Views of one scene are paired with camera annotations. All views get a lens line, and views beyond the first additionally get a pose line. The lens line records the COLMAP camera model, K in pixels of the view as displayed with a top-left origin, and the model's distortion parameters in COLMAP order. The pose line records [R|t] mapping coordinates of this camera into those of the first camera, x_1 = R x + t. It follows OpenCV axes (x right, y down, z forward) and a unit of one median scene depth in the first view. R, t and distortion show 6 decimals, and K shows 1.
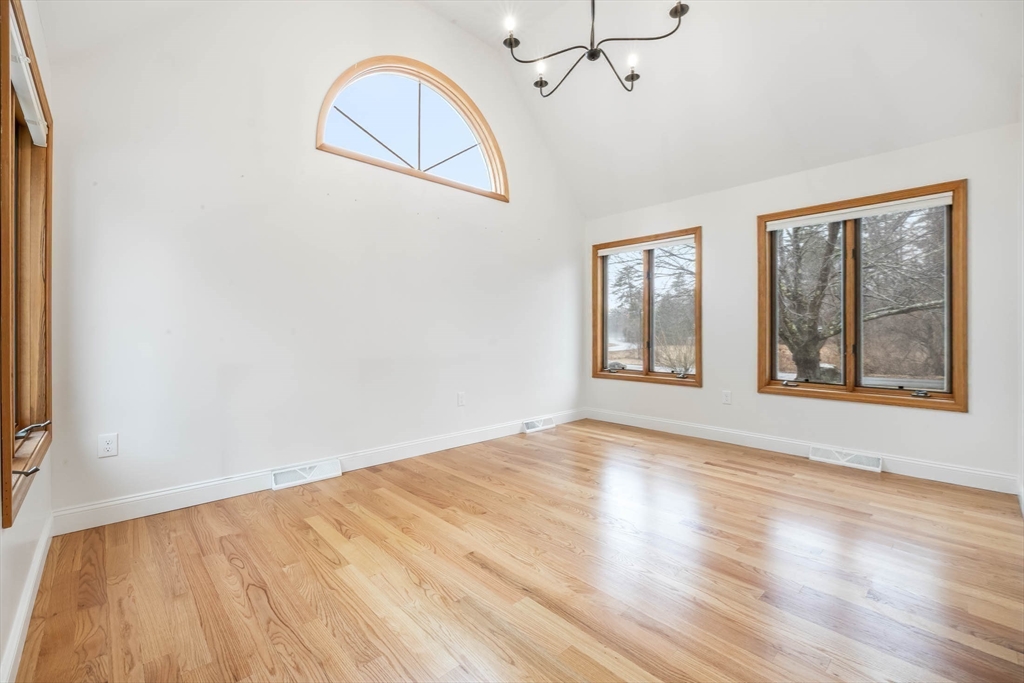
lens RADIAL K [[432.5, 0, 509.9], [0, 432.5, 332.6], [0, 0, 1]] dist [0.001523, 0.000322]
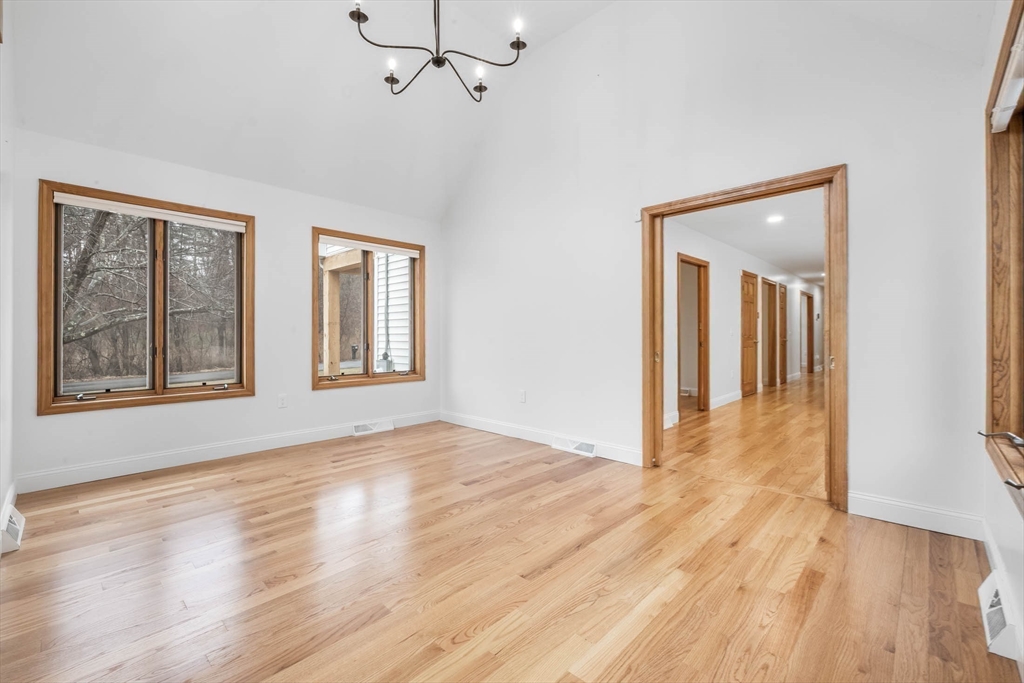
lens RADIAL K [[432.5, 0, 509.9], [0, 432.5, 332.6], [0, 0, 1]] dist [0.001523, 0.000322]
pose [[-0.049220, 0.003776, 0.998781, -0.524443], [0.001055, 0.999992, -0.003729, -0.000410], [-0.998787, 0.000870, -0.049223, 0.561582]]
